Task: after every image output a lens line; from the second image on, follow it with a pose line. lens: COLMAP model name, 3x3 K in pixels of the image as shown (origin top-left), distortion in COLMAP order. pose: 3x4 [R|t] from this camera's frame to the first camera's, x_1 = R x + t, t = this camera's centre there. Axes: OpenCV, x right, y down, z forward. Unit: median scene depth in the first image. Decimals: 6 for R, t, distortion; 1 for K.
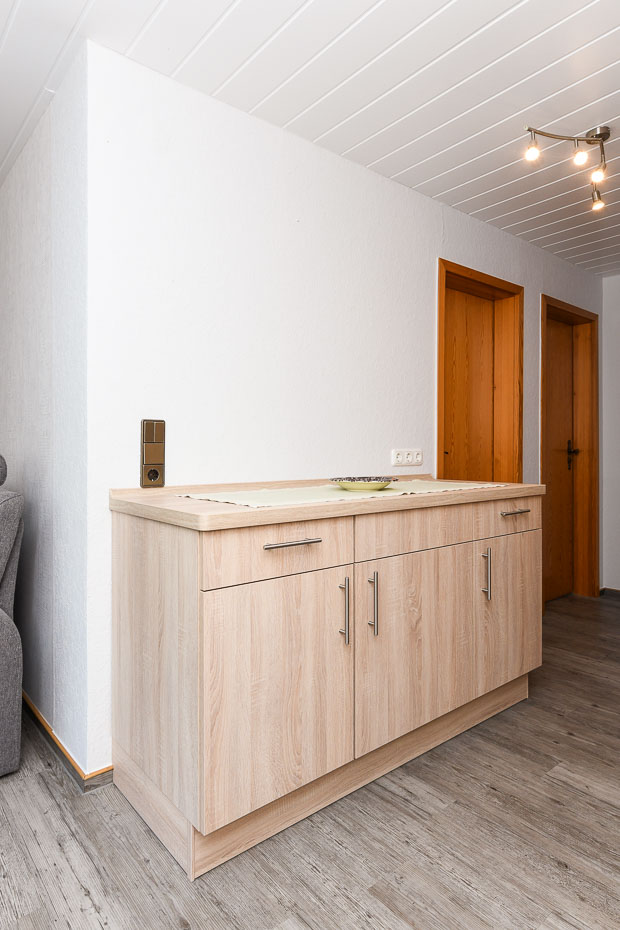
lens RADIAL K [[550.6, 0, 309.8], [0, 550.6, 452.2], [0, 0, 1]] dist [0.002587, -0.000330]
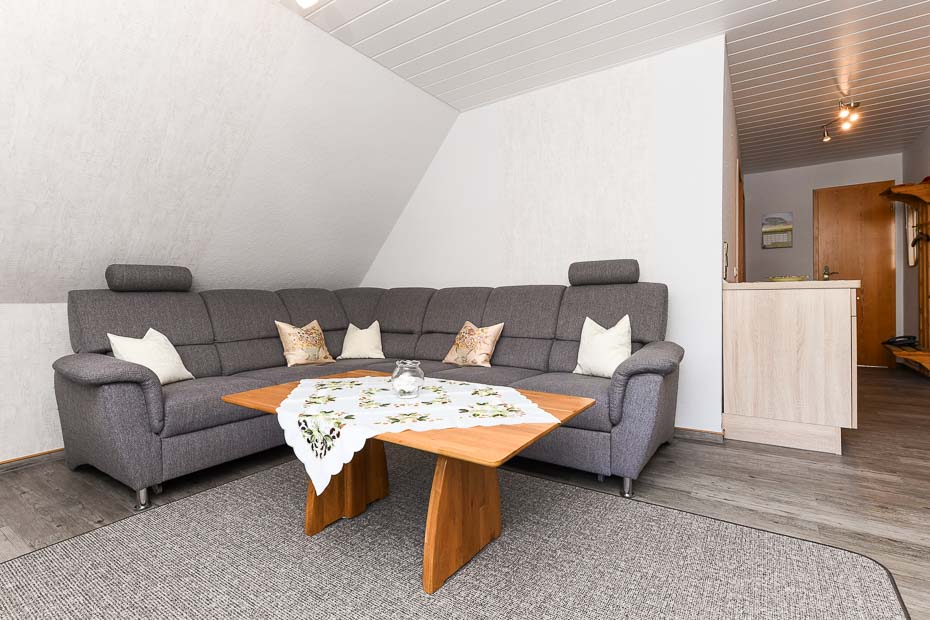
lens RADIAL K [[443.4, 0, 465.3], [0, 443.4, 296.3], [0, 0, 1]] dist [-0.000745, -0.000128]
pose [[0.961778, -0.012549, 0.273543, -1.596808], [0.012906, 0.999917, 0.000495, 0.114764], [-0.273526, 0.003054, 0.961860, -0.188126]]
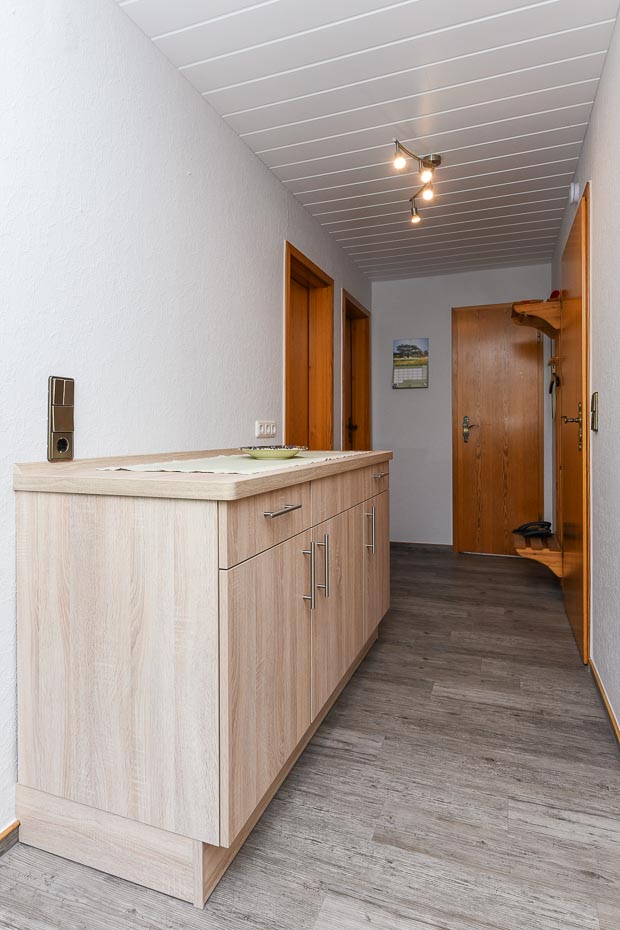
lens RADIAL K [[530.4, 0, 307.9], [0, 530.4, 434.1], [0, 0, 1]] dist [0.002461, -0.000925]
pose [[0.872172, -0.006595, 0.489156, -0.366760], [0.006794, 0.999976, 0.001369, 0.027228], [-0.489153, 0.002129, 0.872195, 0.149300]]
